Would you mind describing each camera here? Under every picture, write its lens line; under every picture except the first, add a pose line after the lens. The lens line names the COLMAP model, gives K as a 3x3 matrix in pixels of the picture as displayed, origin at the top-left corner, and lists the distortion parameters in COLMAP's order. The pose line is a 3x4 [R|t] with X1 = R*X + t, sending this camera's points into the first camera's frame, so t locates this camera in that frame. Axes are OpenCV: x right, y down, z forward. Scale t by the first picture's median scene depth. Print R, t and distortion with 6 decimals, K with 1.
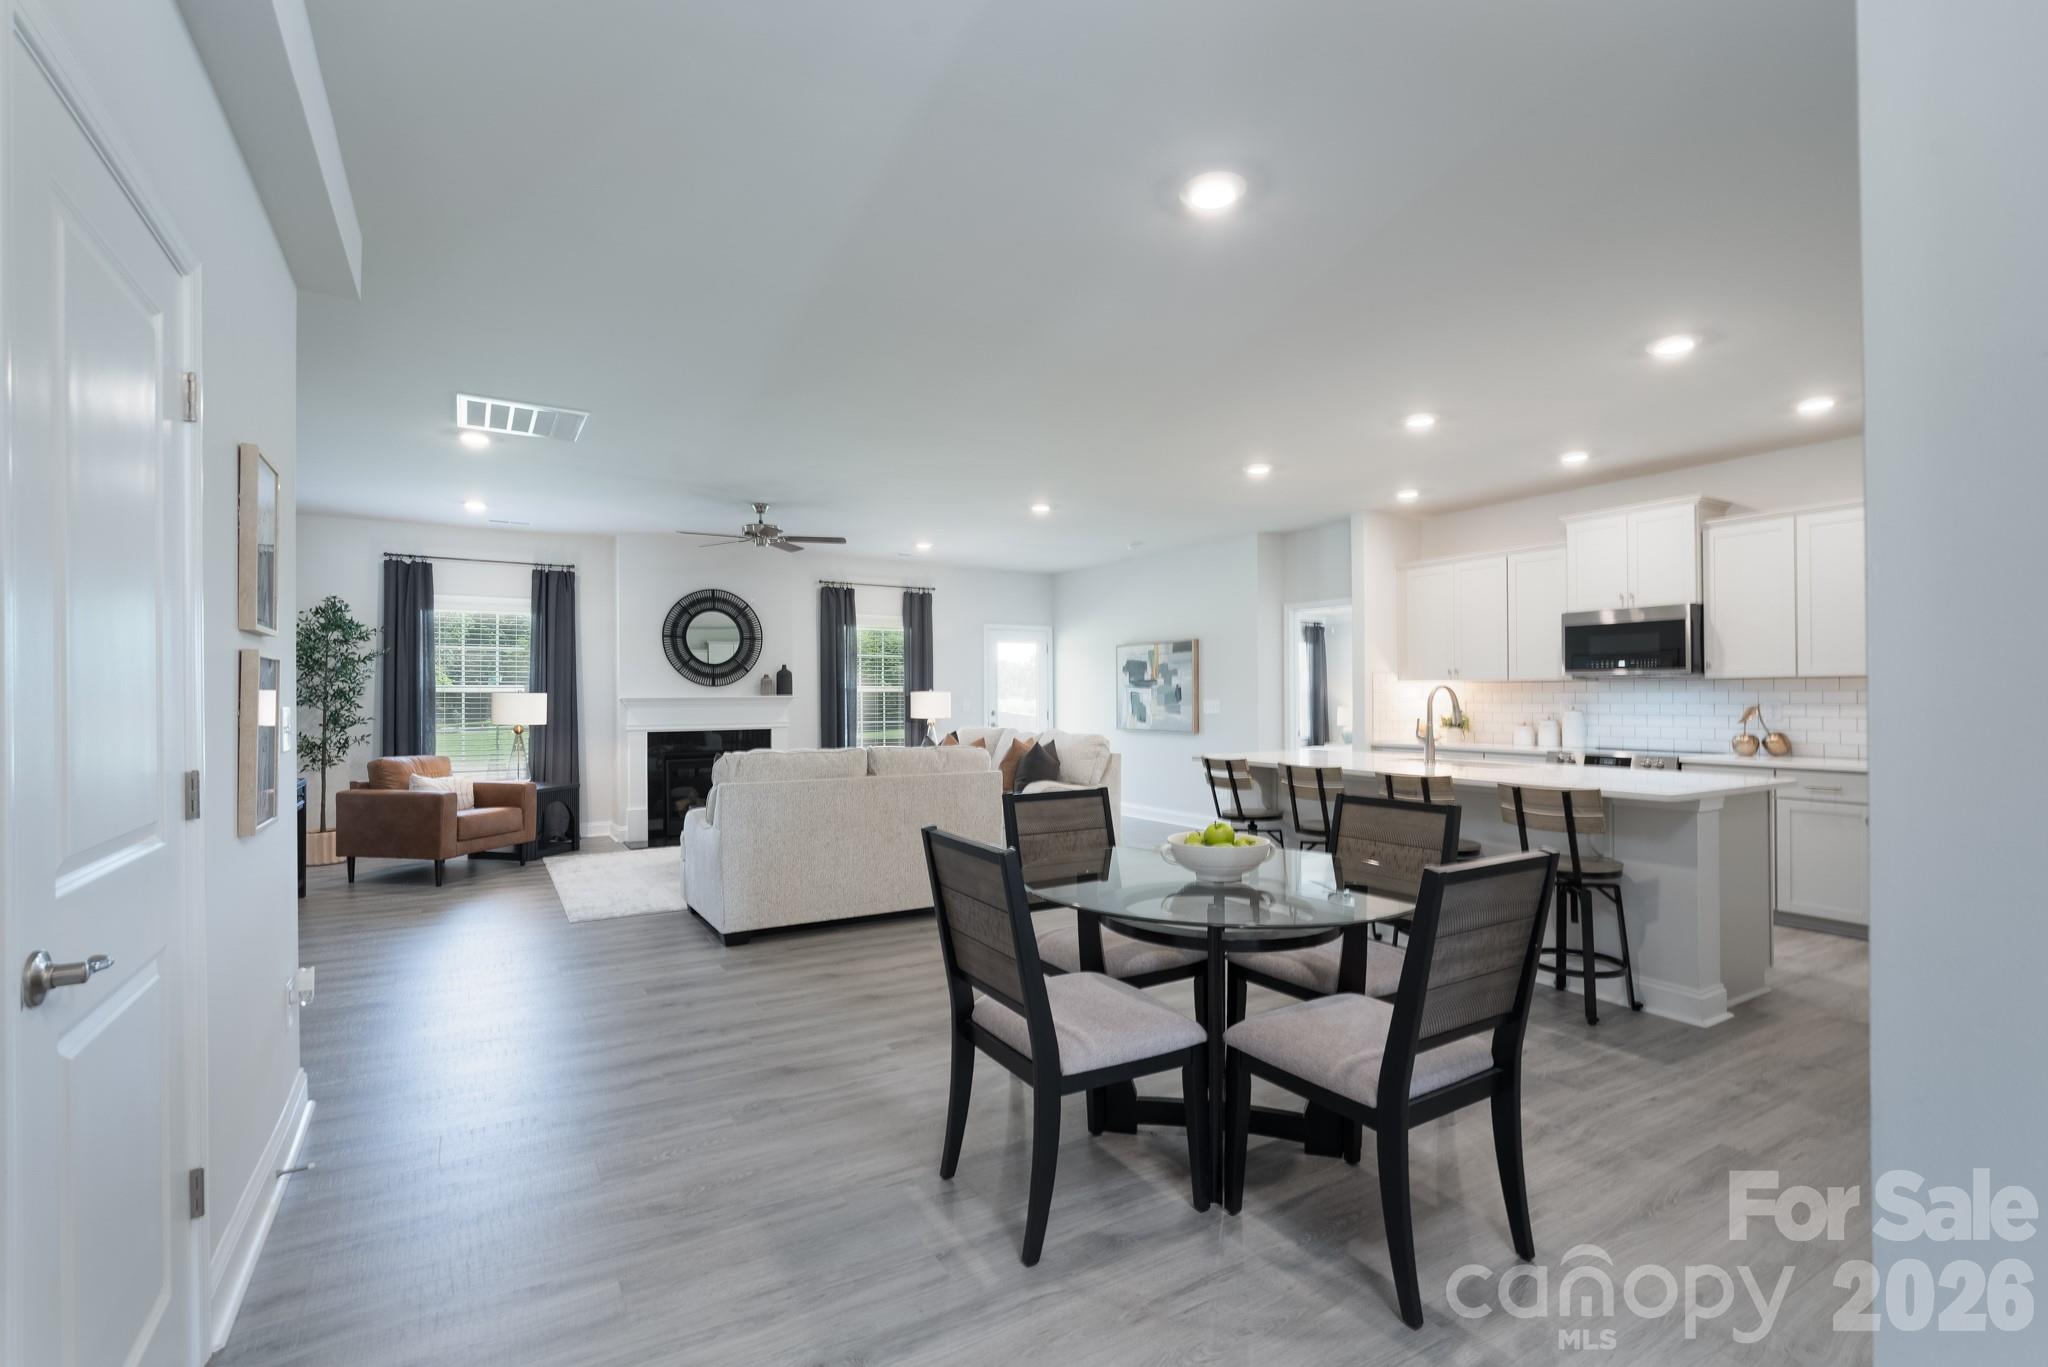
lens RADIAL K [[908.0, 0, 991.9], [0, 908.0, 681.5], [0, 0, 1]] dist [-0.003165, -0.000212]
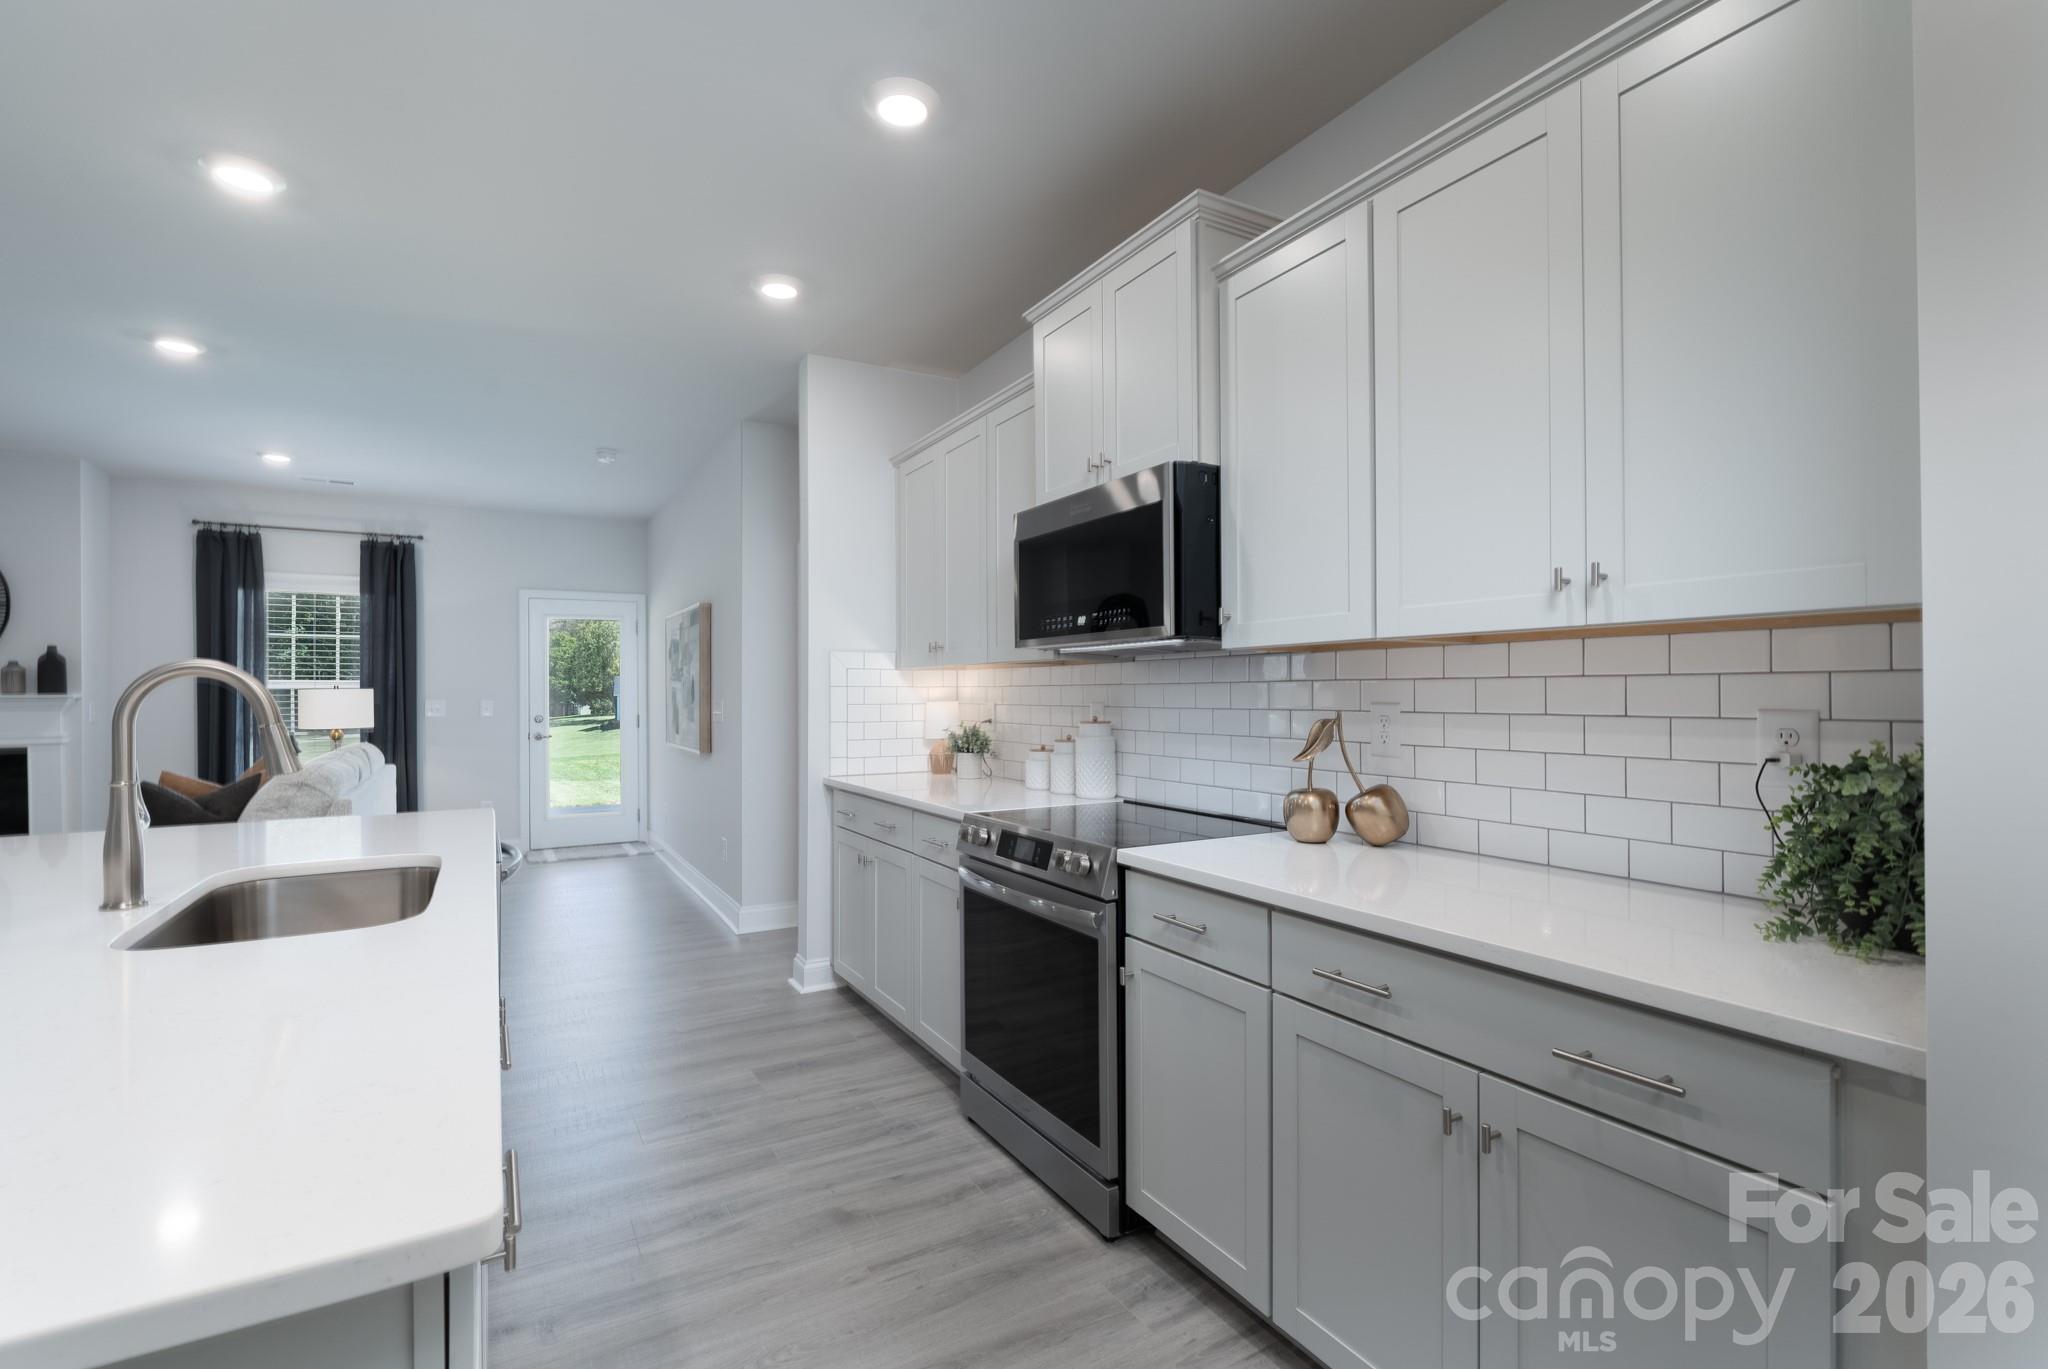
lens RADIAL K [[908.0, 0, 1004.0], [0, 908.0, 679.6], [0, 0, 1]] dist [-0.003165, -0.000212]
pose [[0.999961, -0.003425, -0.008160, 0.465204], [0.003442, 0.999992, 0.002115, 0.005742], [0.008153, -0.002143, 0.999964, 0.397375]]
